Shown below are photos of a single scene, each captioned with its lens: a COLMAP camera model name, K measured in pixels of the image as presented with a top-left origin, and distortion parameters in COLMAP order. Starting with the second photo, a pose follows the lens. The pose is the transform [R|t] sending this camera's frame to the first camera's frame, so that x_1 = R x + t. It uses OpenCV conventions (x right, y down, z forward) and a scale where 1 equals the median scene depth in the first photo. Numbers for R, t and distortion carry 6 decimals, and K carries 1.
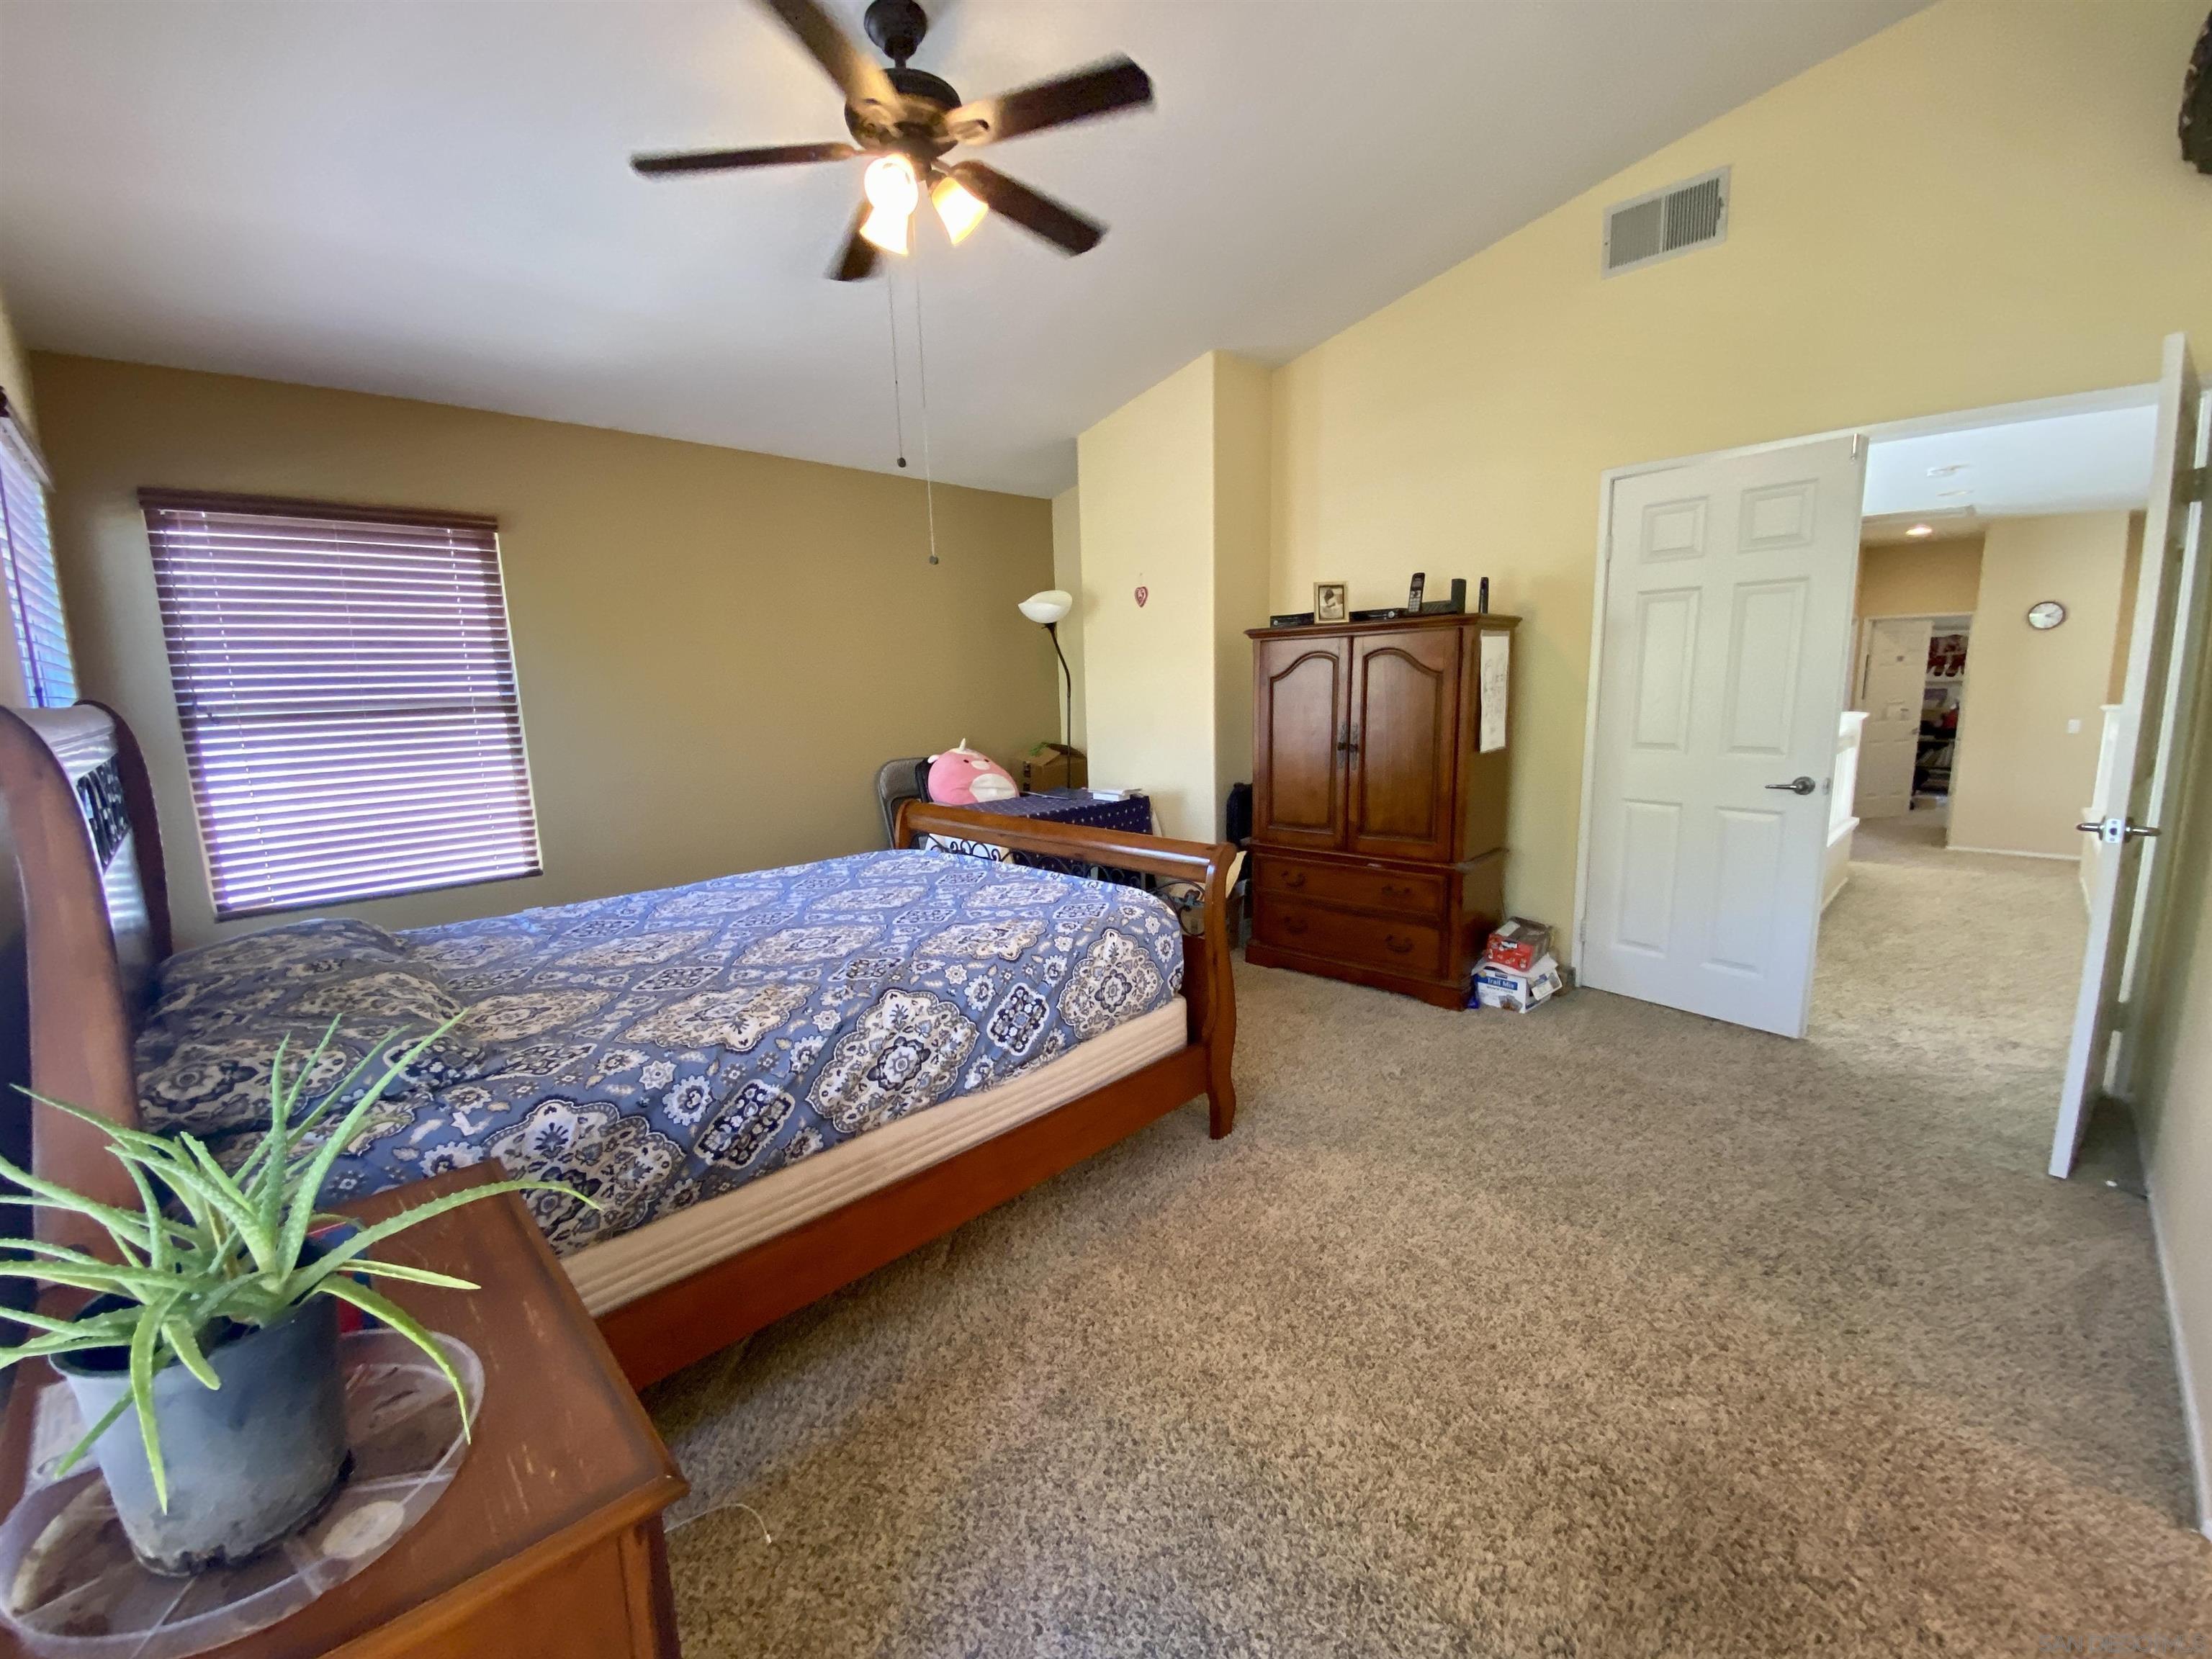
lens RADIAL K [[892.7, 0, 1103.4], [0, 892.7, 847.2], [0, 0, 1]] dist [0.033075, -0.027414]
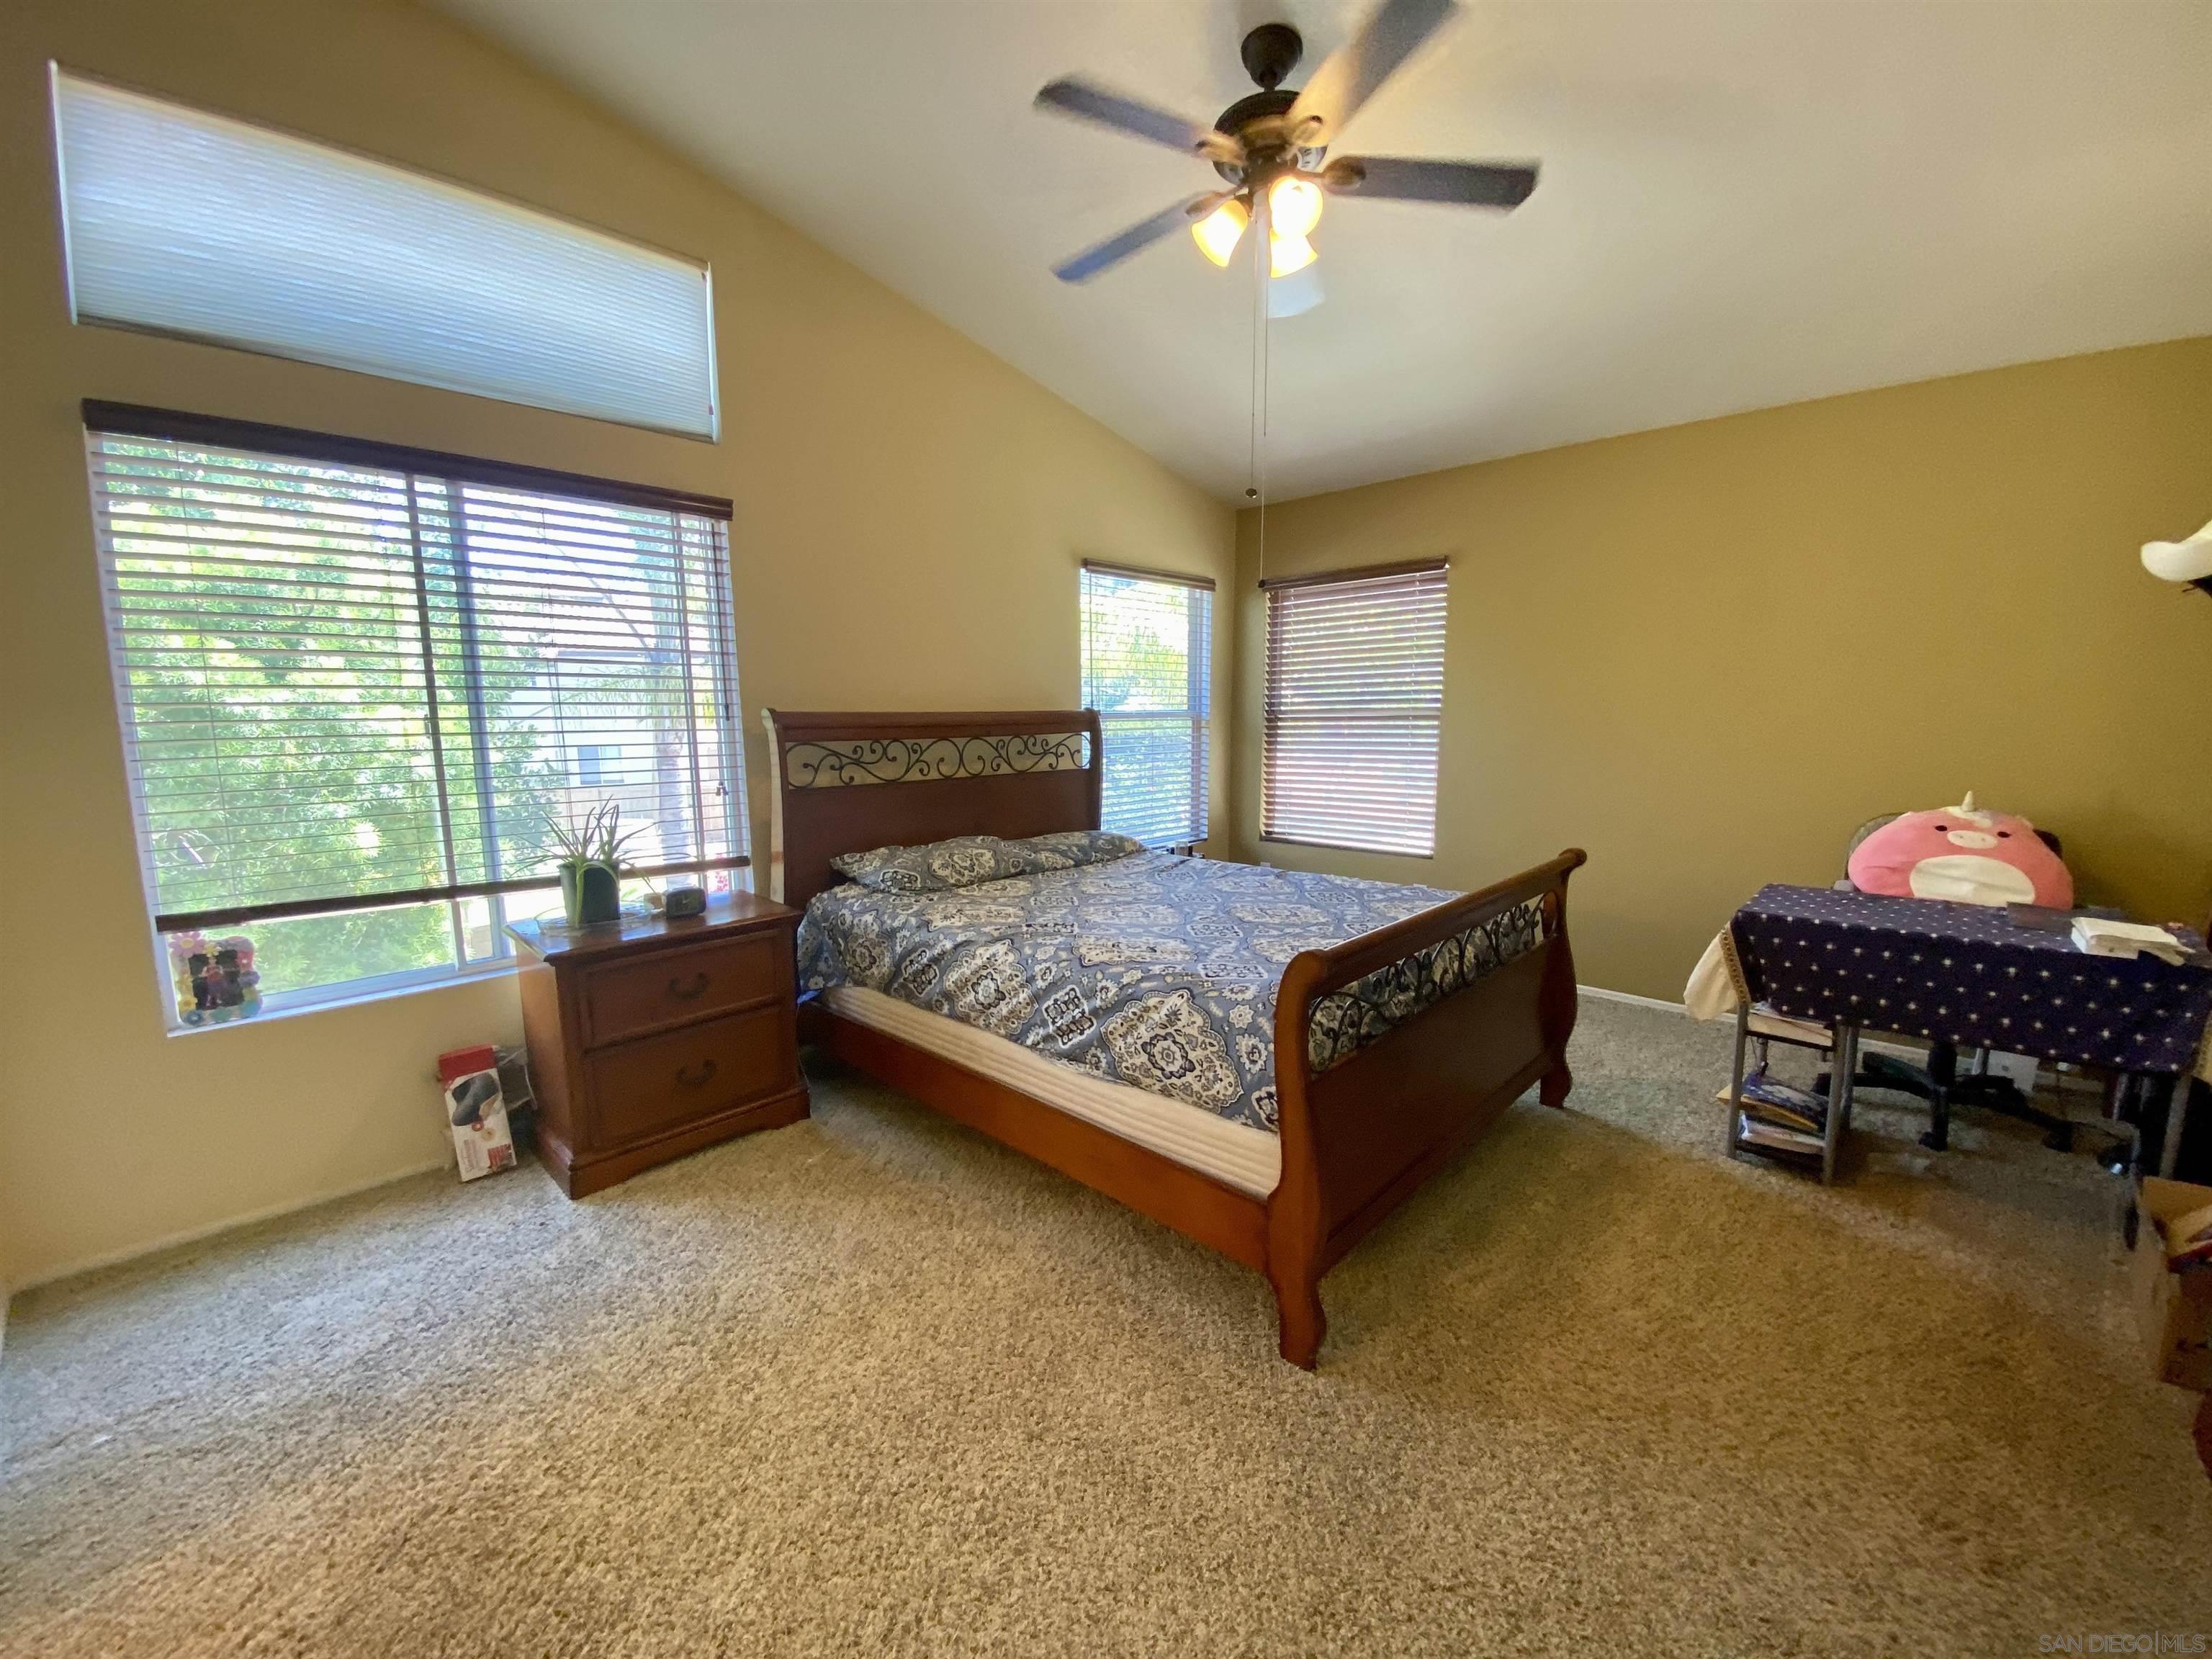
lens RADIAL K [[899.5, 0, 1107.0], [0, 899.5, 839.0], [0, 0, 1]] dist [0.022412, -0.021689]
pose [[0.020090, 0.167014, -0.985750, 0.882544], [-0.171914, 0.971841, 0.161154, -0.188603], [0.984907, 0.166226, 0.048236, 0.884440]]
